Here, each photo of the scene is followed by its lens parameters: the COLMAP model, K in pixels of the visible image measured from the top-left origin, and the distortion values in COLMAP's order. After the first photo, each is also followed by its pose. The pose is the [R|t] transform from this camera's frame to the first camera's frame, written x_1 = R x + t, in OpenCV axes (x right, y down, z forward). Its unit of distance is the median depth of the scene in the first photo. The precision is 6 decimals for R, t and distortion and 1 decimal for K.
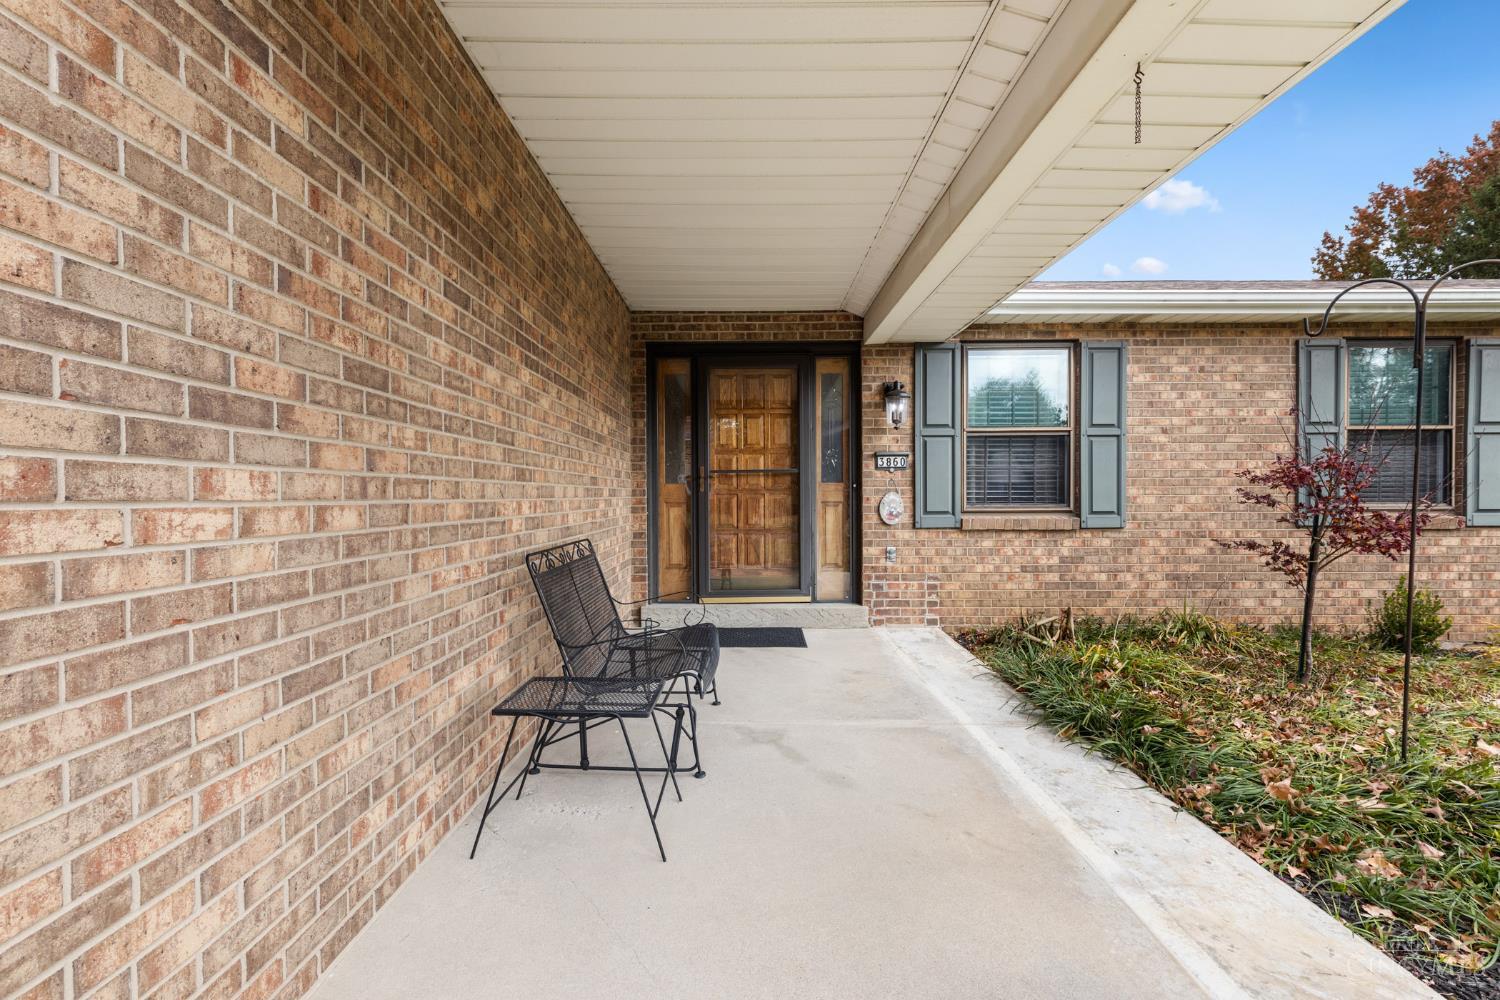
lens RADIAL K [[658.5, 0, 751.6], [0, 658.5, 499.7], [0, 0, 1]] dist [0.003104, -0.000077]
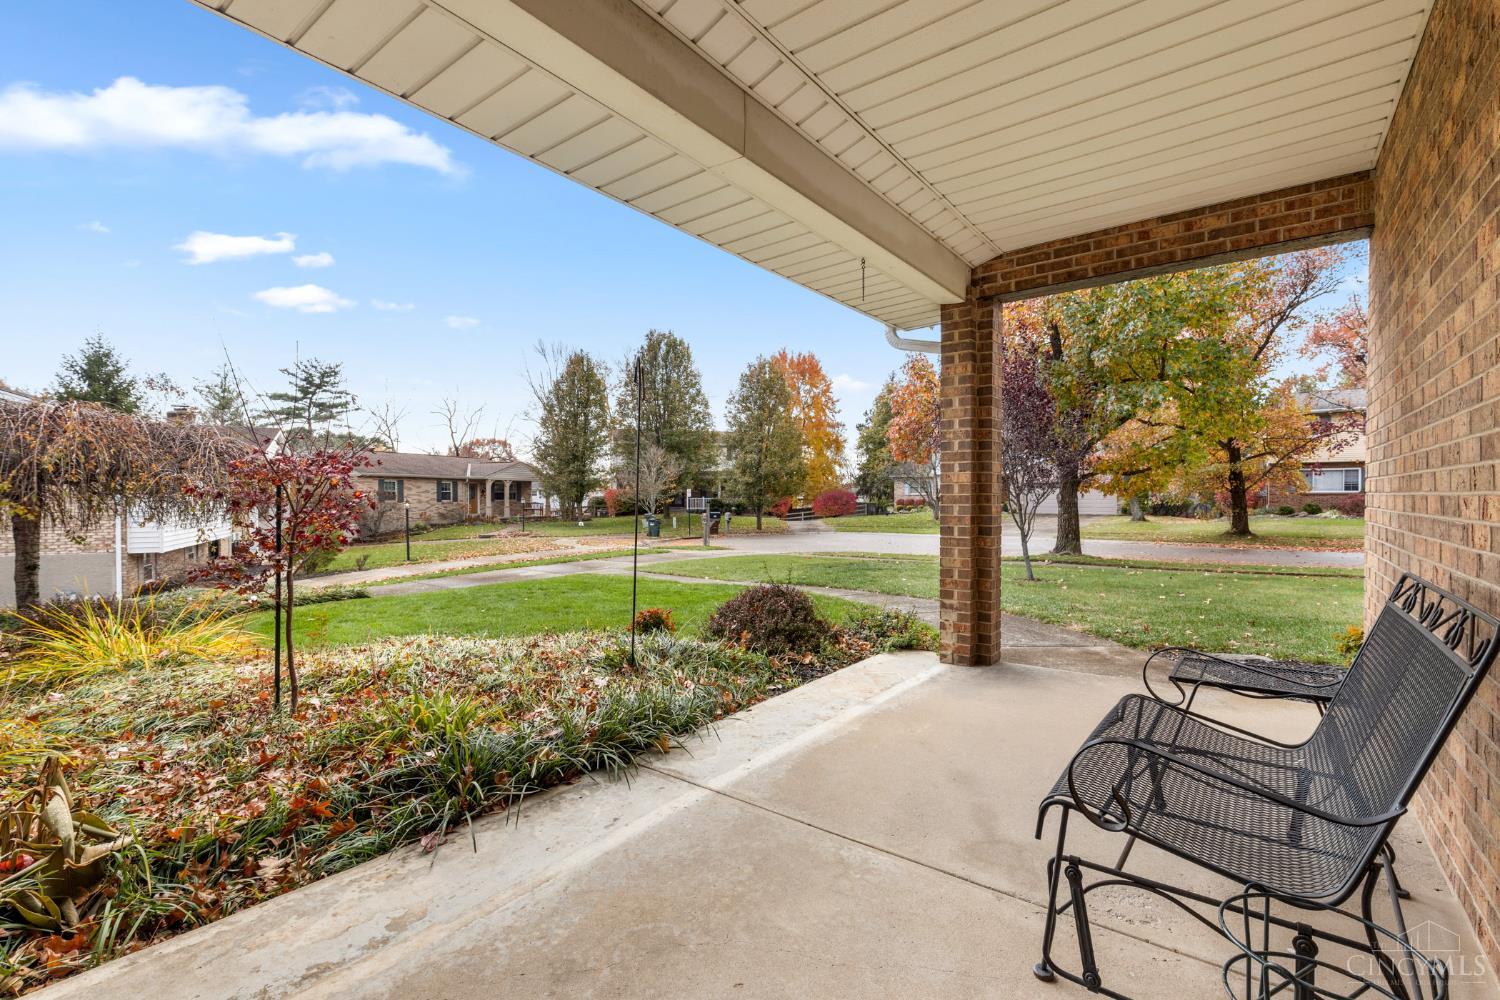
lens RADIAL K [[658.5, 0, 752.7], [0, 658.5, 498.9], [0, 0, 1]] dist [0.003104, -0.000077]
pose [[-0.786986, -0.001452, 0.616970, -0.207852], [0.003463, 0.999971, 0.006771, -0.000325], [-0.616961, 0.007465, -0.786958, 1.782543]]
